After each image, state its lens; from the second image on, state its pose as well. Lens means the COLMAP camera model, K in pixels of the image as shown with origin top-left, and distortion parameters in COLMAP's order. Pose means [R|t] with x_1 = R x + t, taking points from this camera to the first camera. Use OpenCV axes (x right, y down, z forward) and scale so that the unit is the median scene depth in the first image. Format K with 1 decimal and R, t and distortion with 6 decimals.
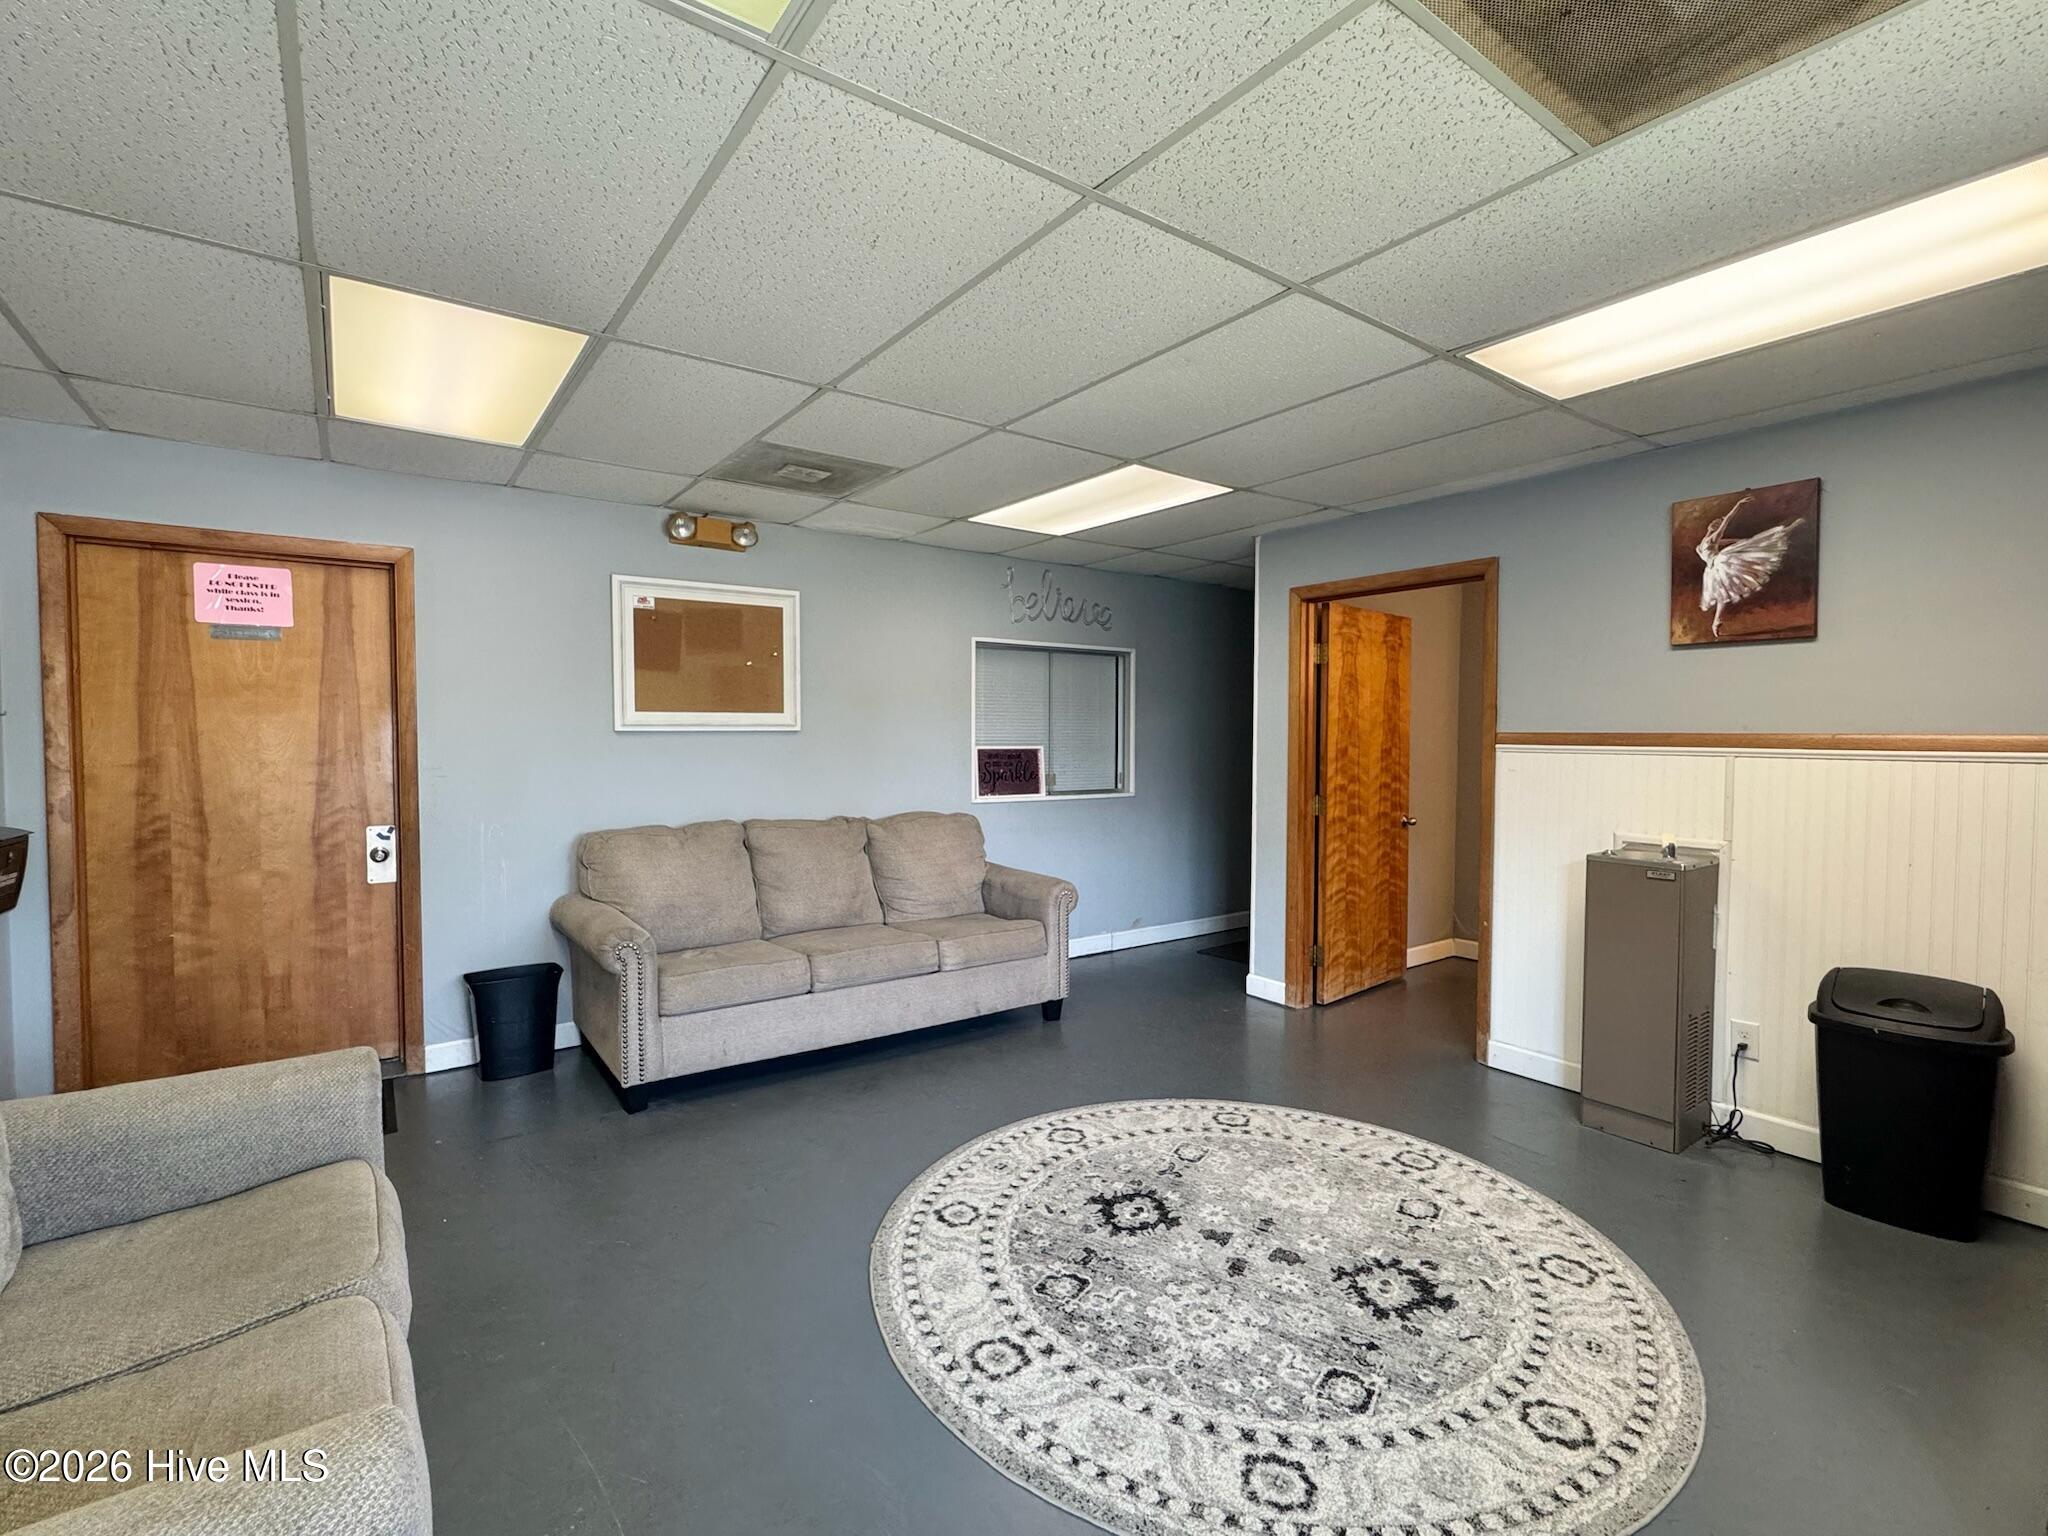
lens RADIAL K [[929.2, 0, 1024.0], [0, 929.2, 768.0], [0, 0, 1]] dist [-0.000479, -0.000089]
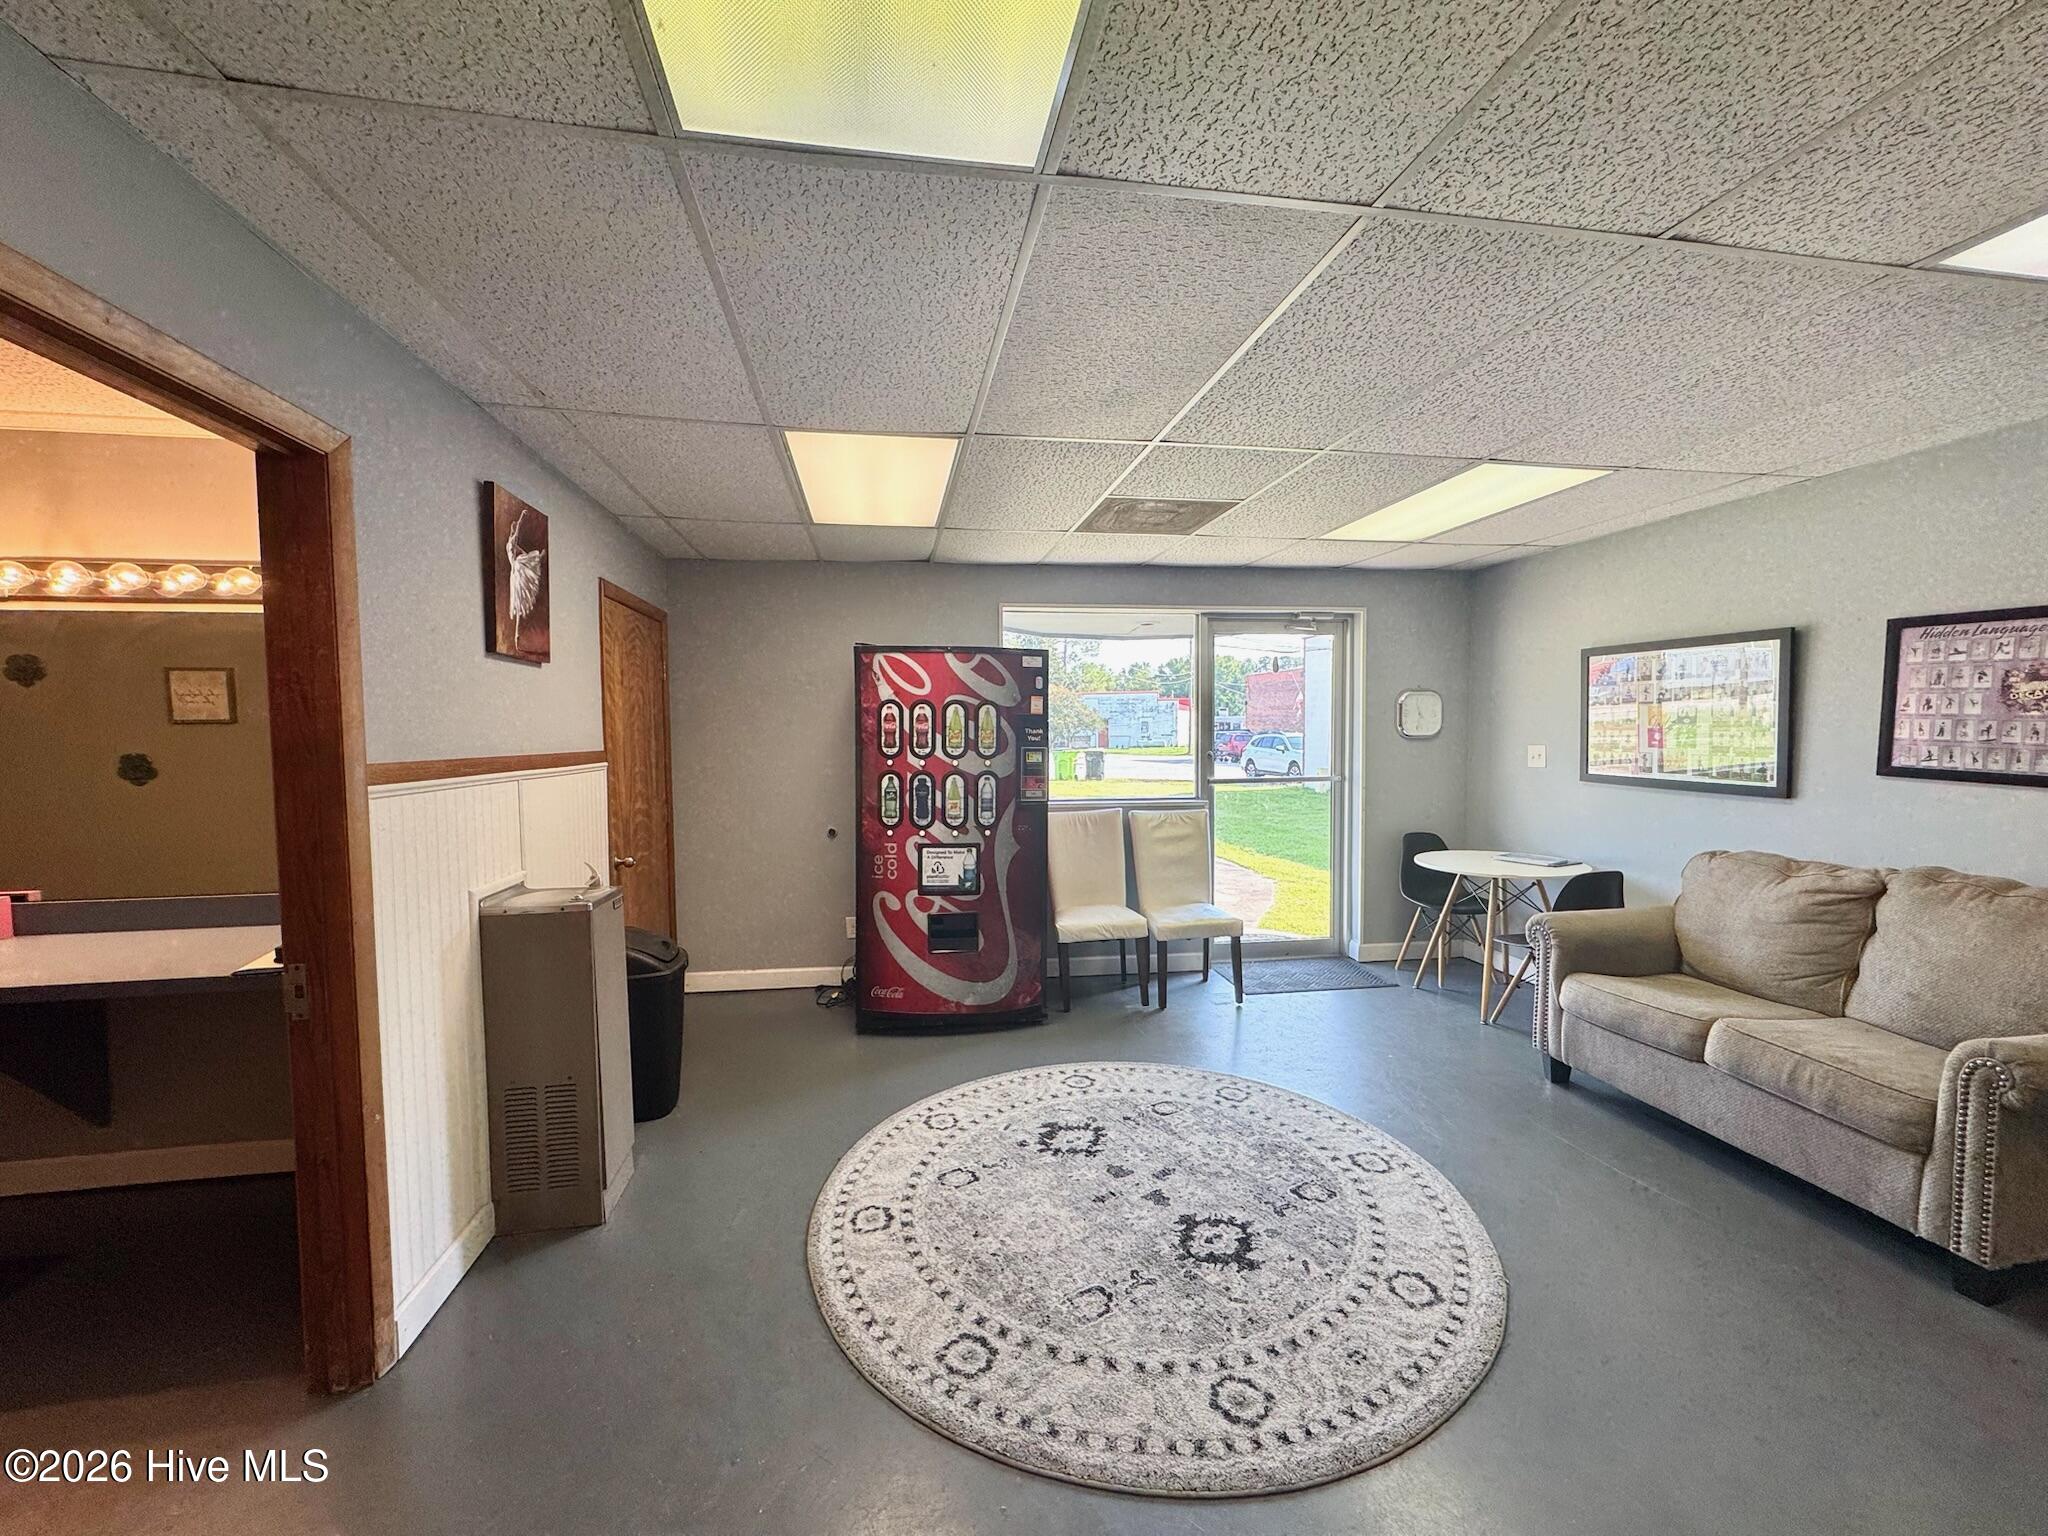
lens RADIAL K [[812.5, 0, 1024.0], [0, 812.5, 768.0], [0, 0, 1]] dist [-0.002605, -0.000020]
pose [[-0.899044, -0.015328, 0.437589, -0.067650], [0.021925, 0.996557, 0.079953, -0.095728], [-0.437308, 0.081476, -0.895613, 1.828065]]
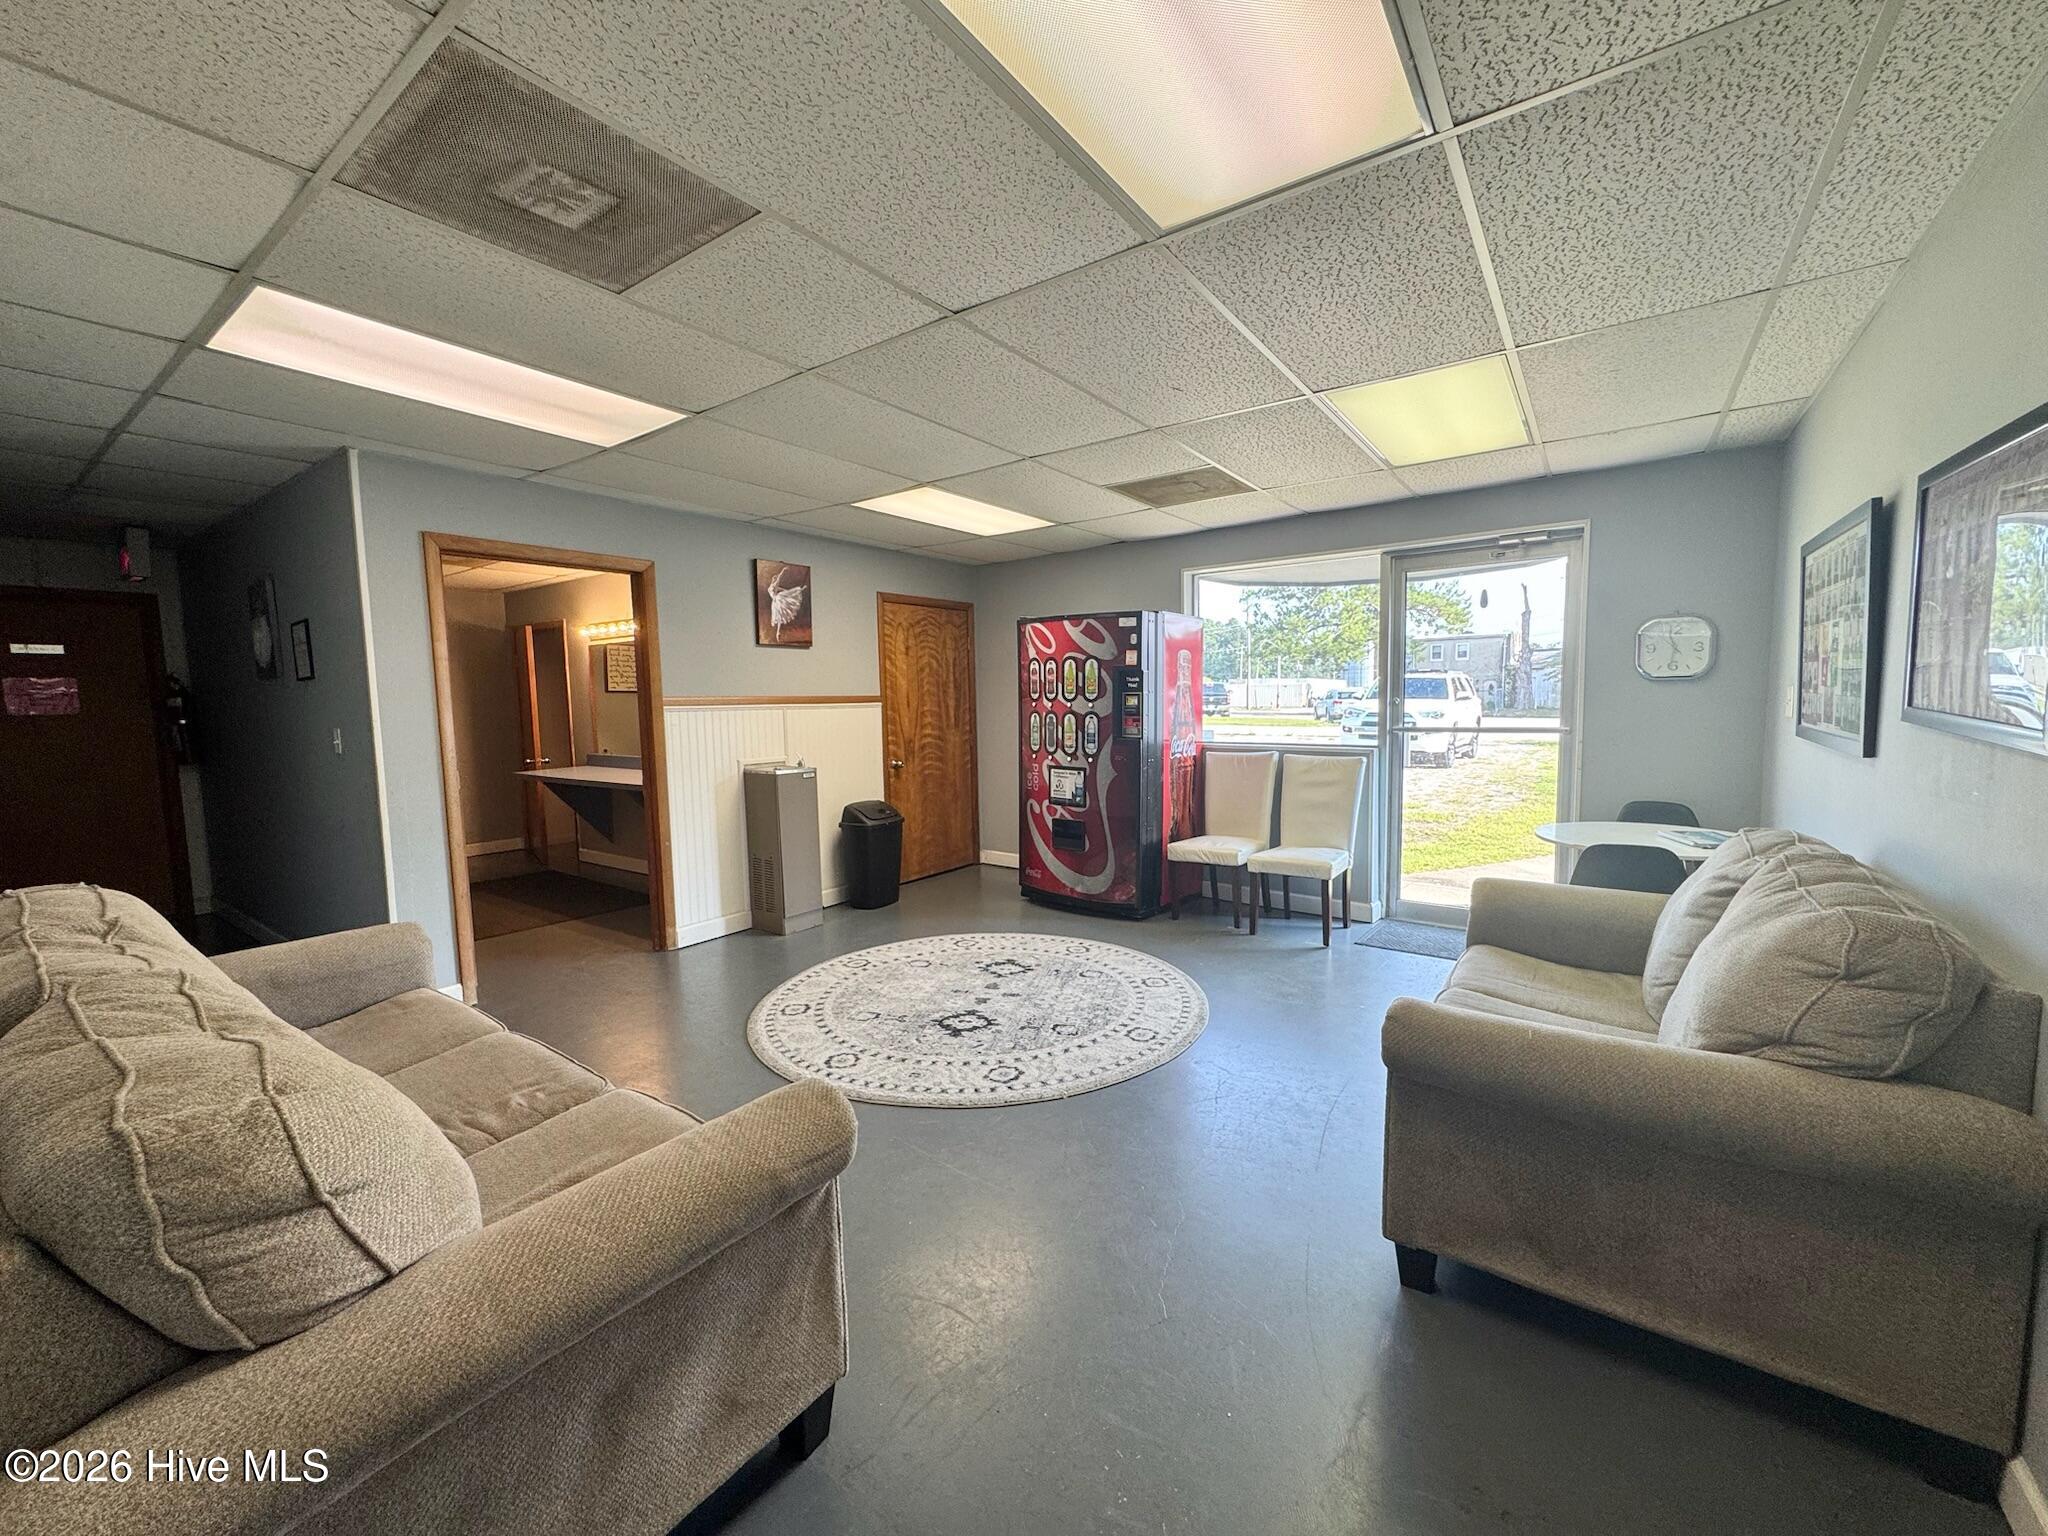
lens RADIAL K [[812.5, 0, 1024.0], [0, 812.5, 768.0], [0, 0, 1]] dist [-0.002605, -0.000020]
pose [[-0.316070, -0.079440, 0.945404, -1.084341], [0.051043, 0.993621, 0.100556, -0.041066], [-0.947362, 0.080039, -0.309999, 1.280307]]
